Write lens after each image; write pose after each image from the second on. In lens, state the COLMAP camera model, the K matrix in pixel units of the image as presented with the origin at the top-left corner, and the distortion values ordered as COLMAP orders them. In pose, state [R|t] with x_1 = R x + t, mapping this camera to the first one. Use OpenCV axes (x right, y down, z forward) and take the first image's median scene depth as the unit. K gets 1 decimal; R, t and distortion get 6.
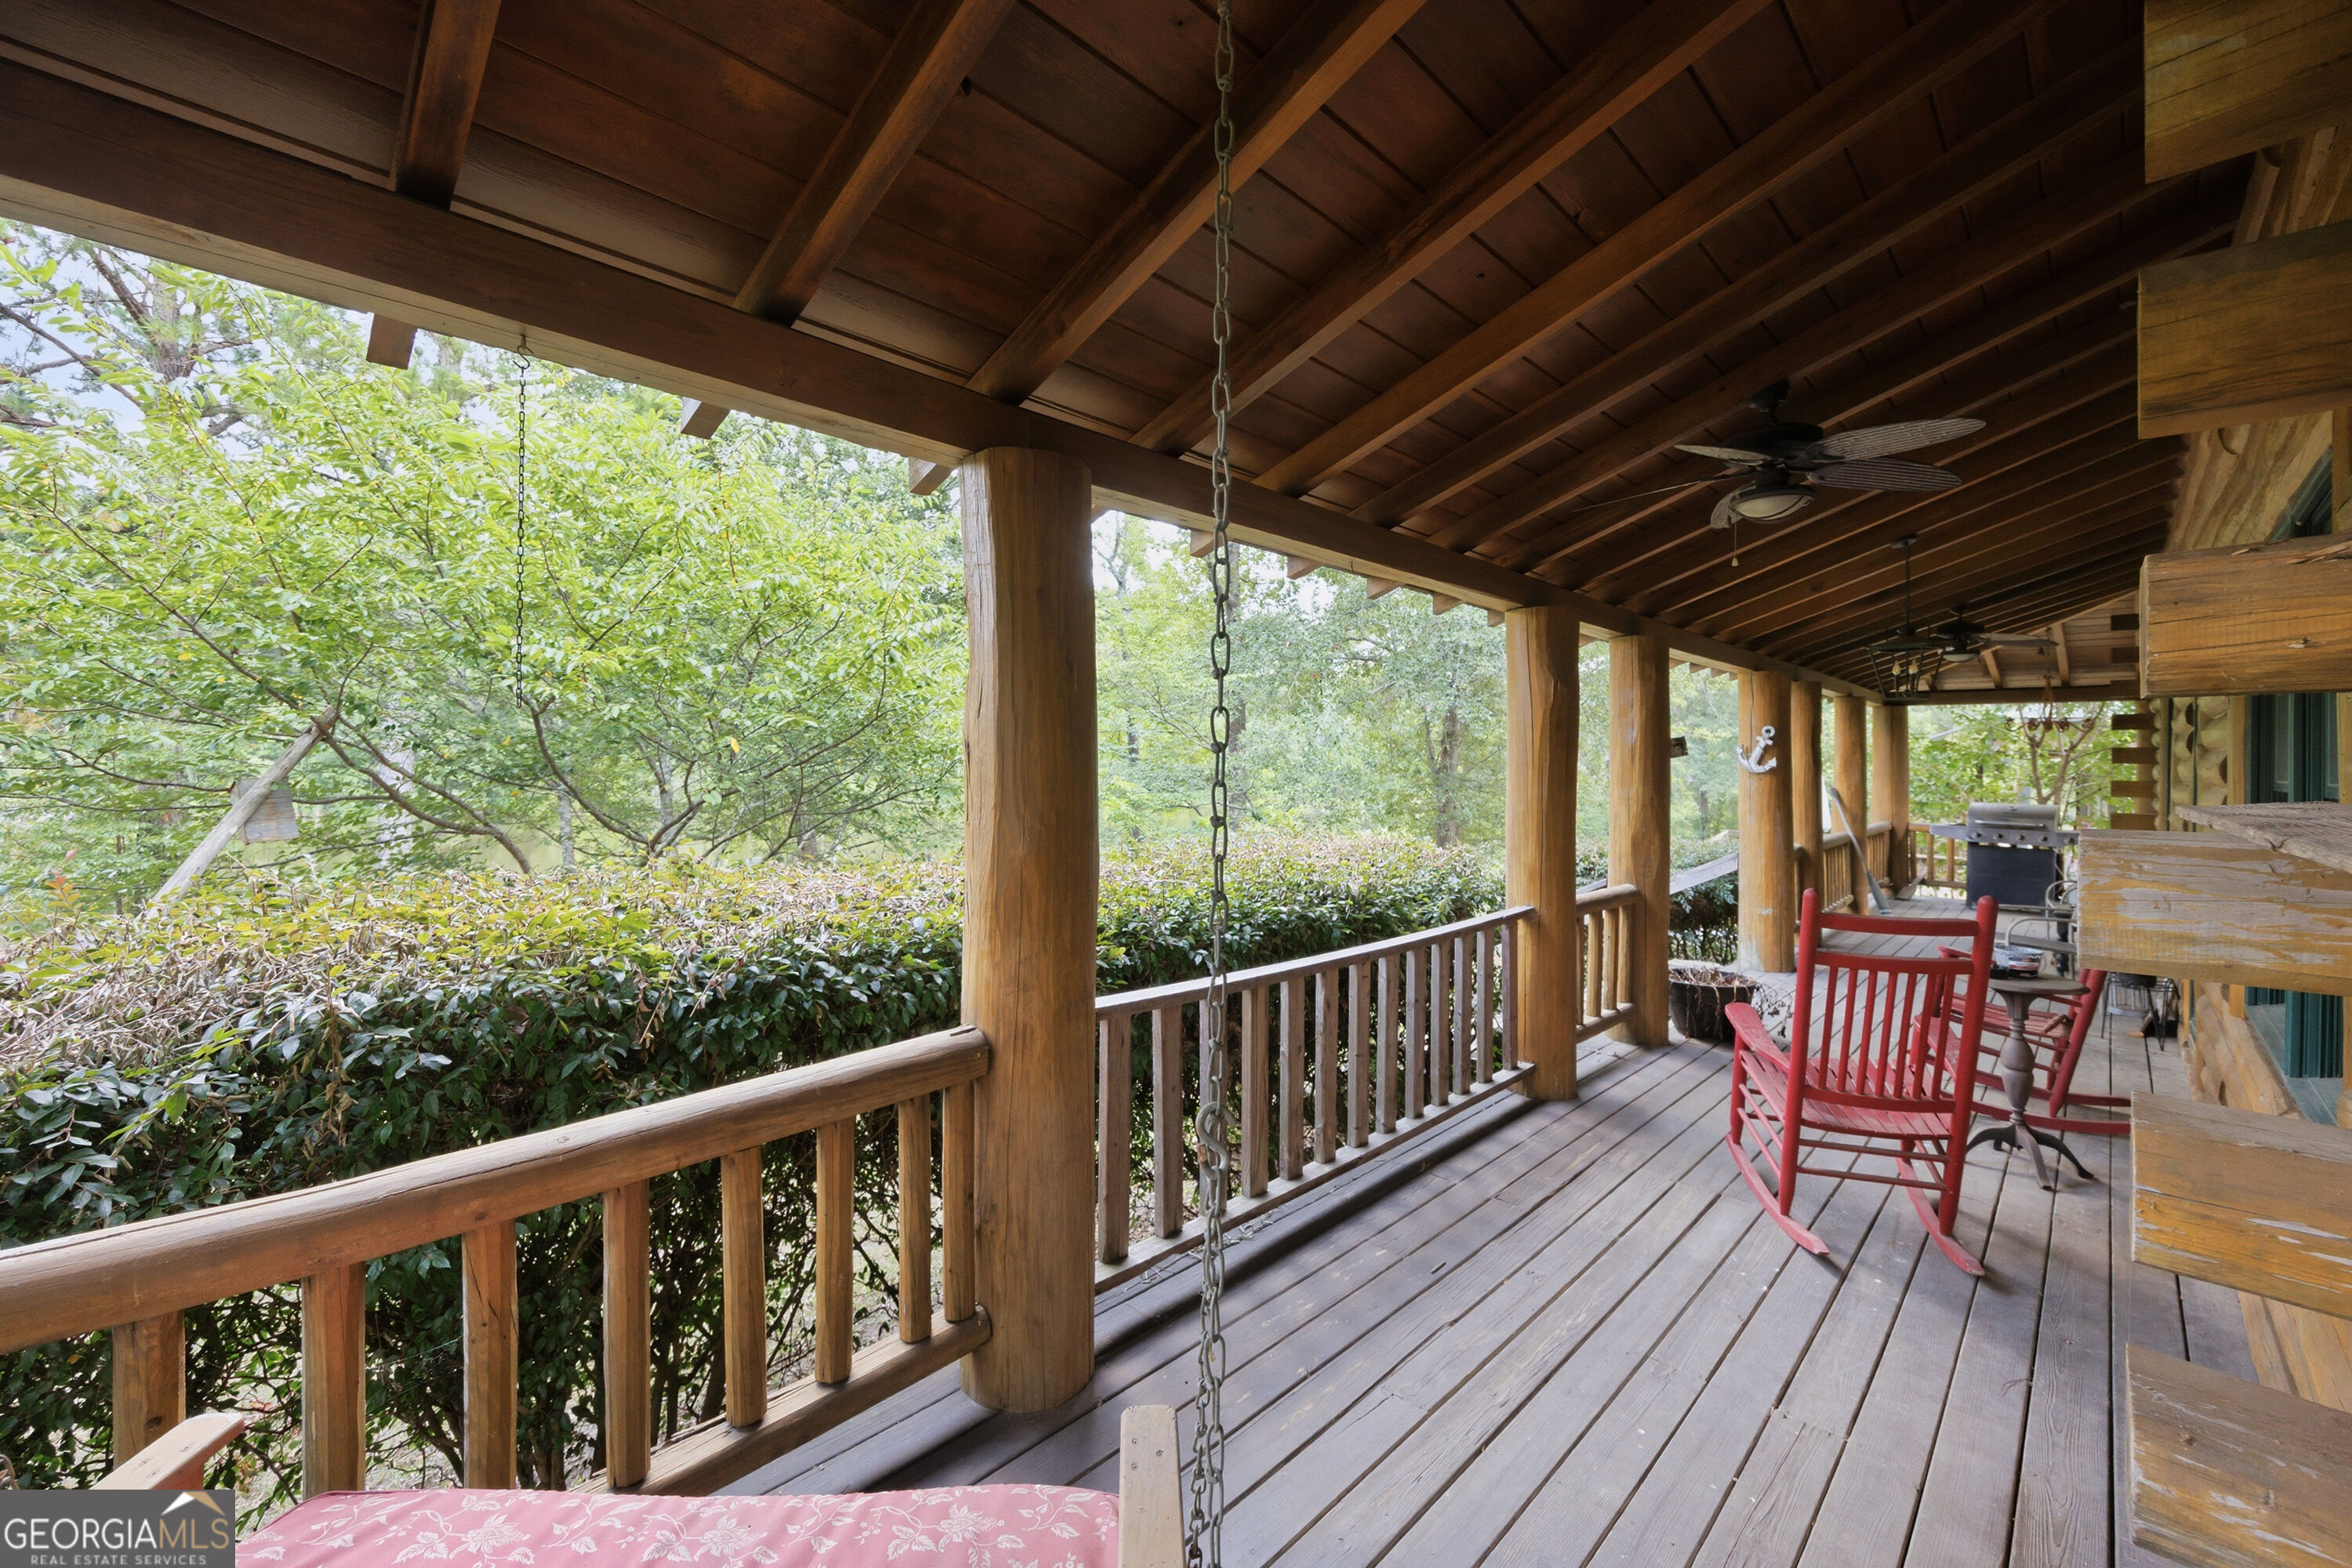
lens RADIAL K [[910.9, 0, 1171.4], [0, 910.9, 772.5], [0, 0, 1]] dist [-0.001646, 0.000183]
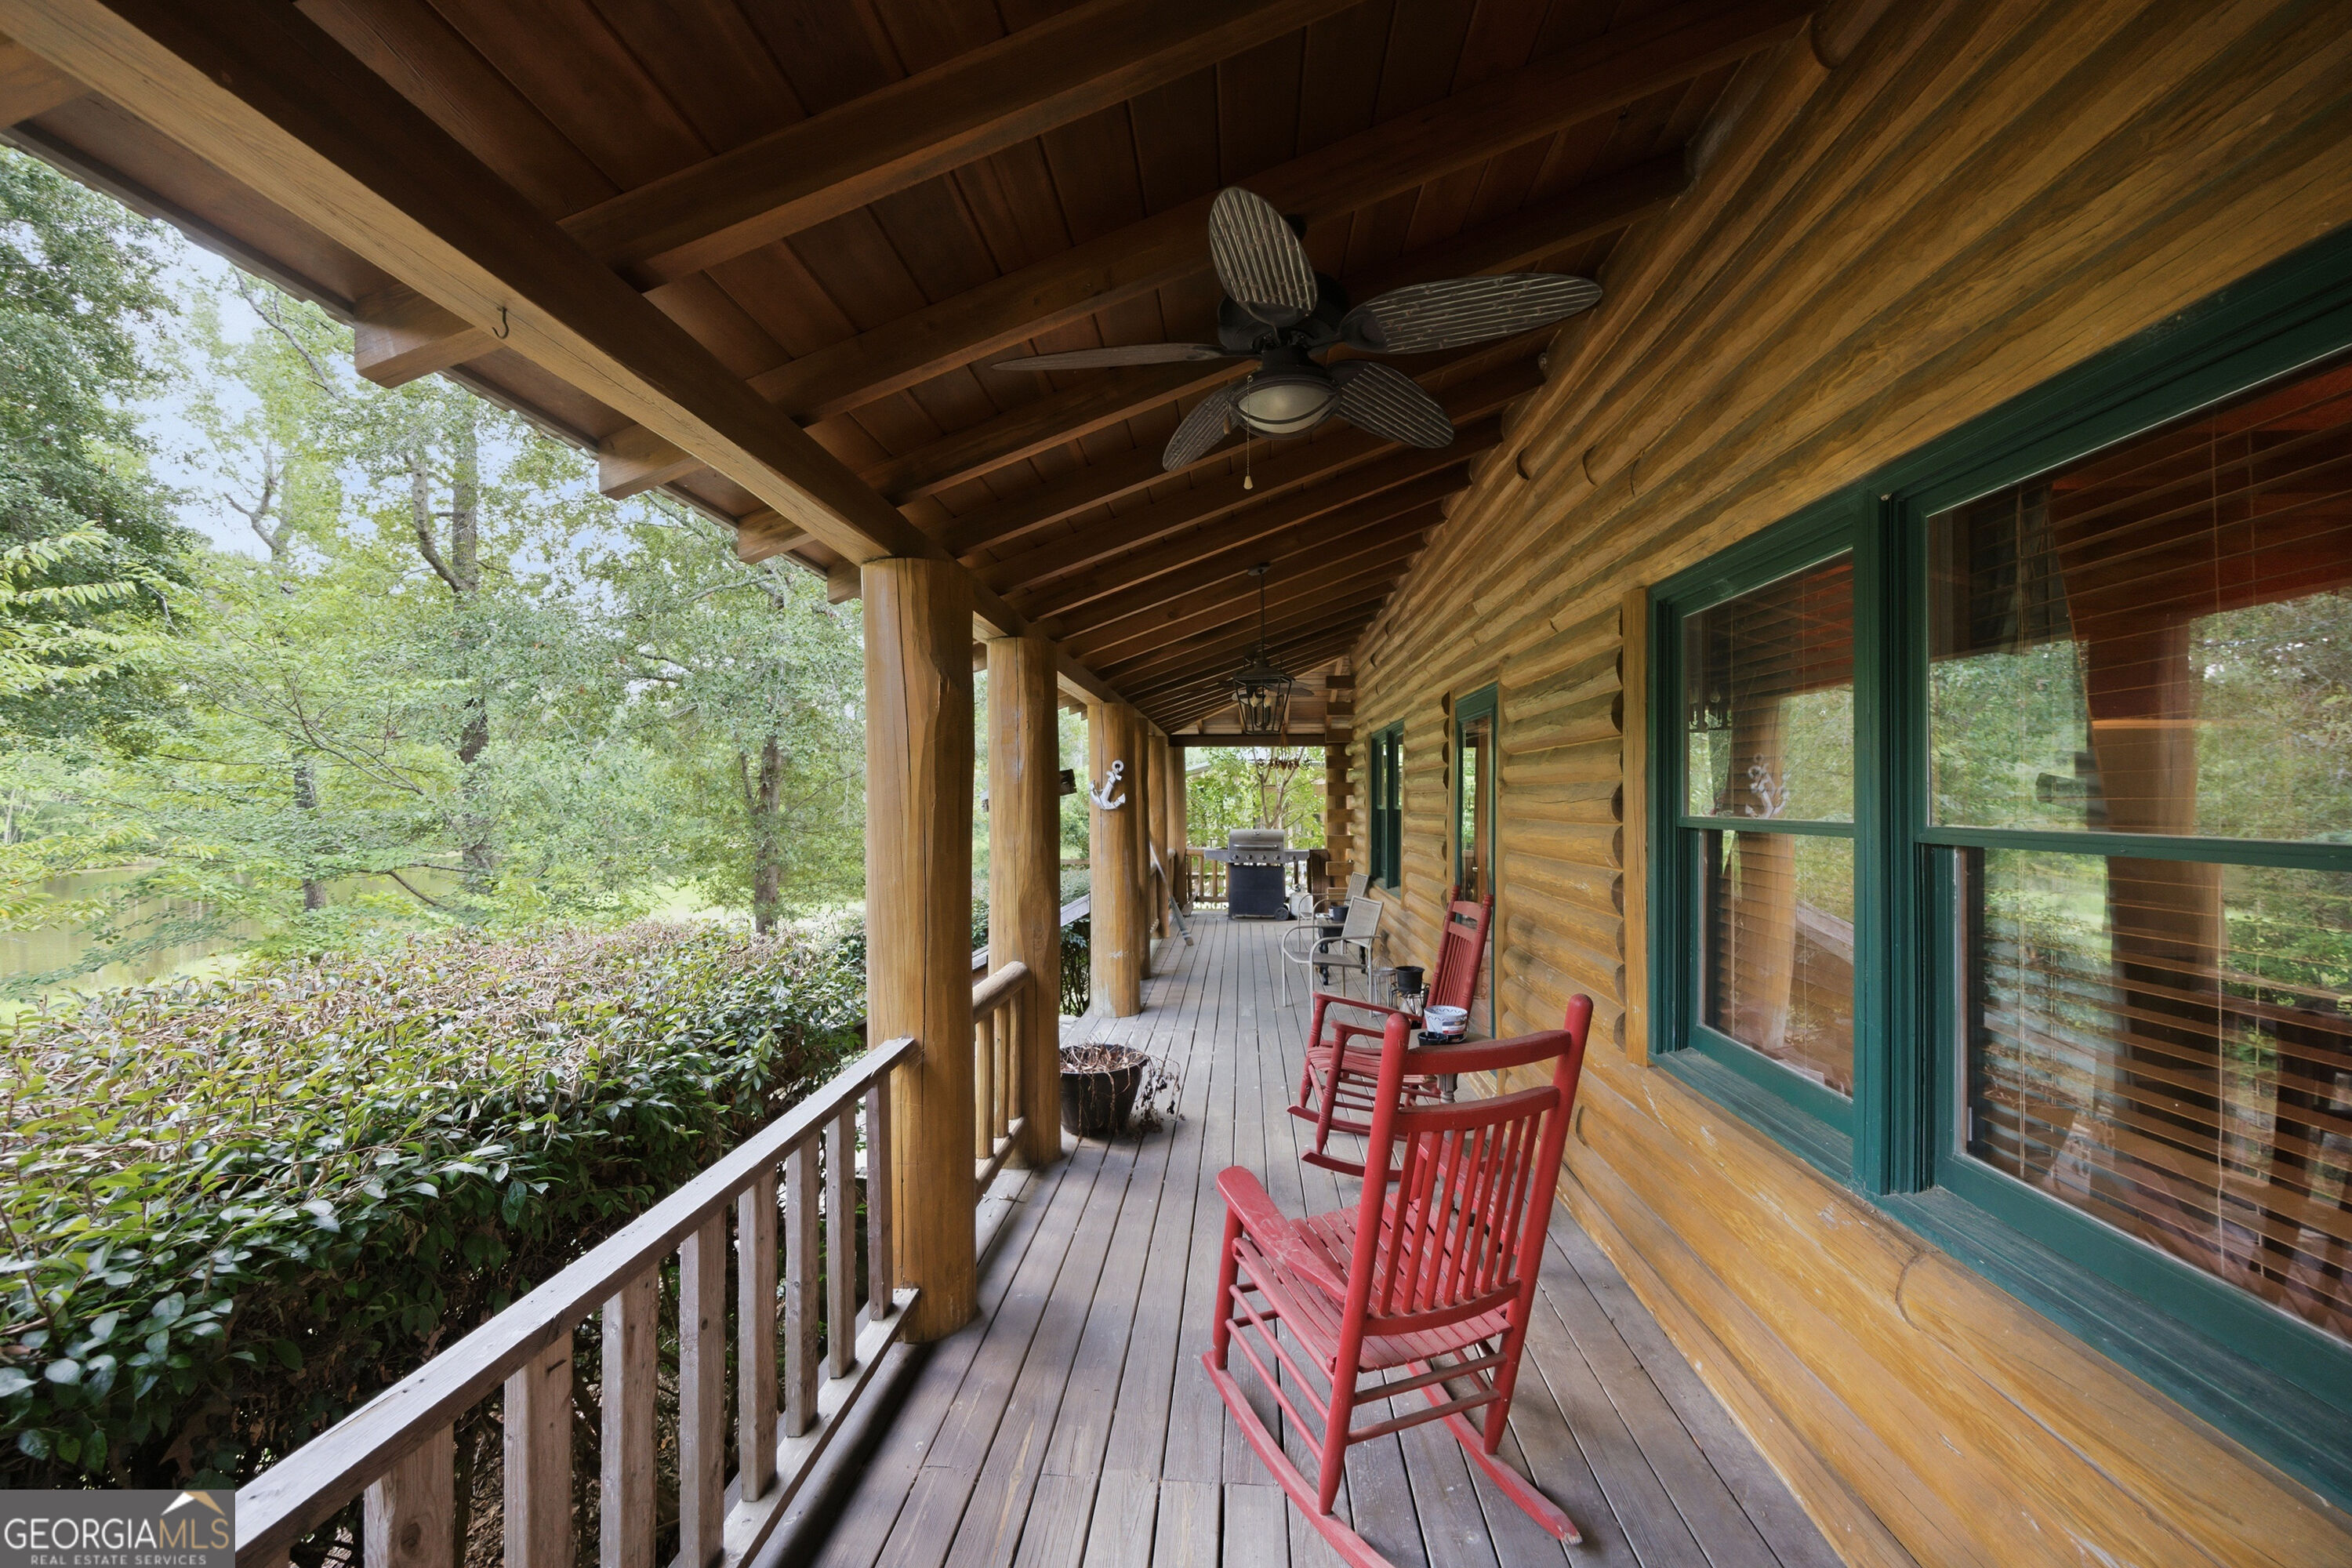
lens RADIAL K [[910.9, 0, 1169.0], [0, 910.9, 793.8], [0, 0, 1]] dist [-0.001646, 0.000183]
pose [[0.758603, -0.009833, 0.651479, 0.099562], [0.020567, 0.999749, -0.008860, -0.009036], [-0.651229, 0.020120, 0.758615, 0.324599]]
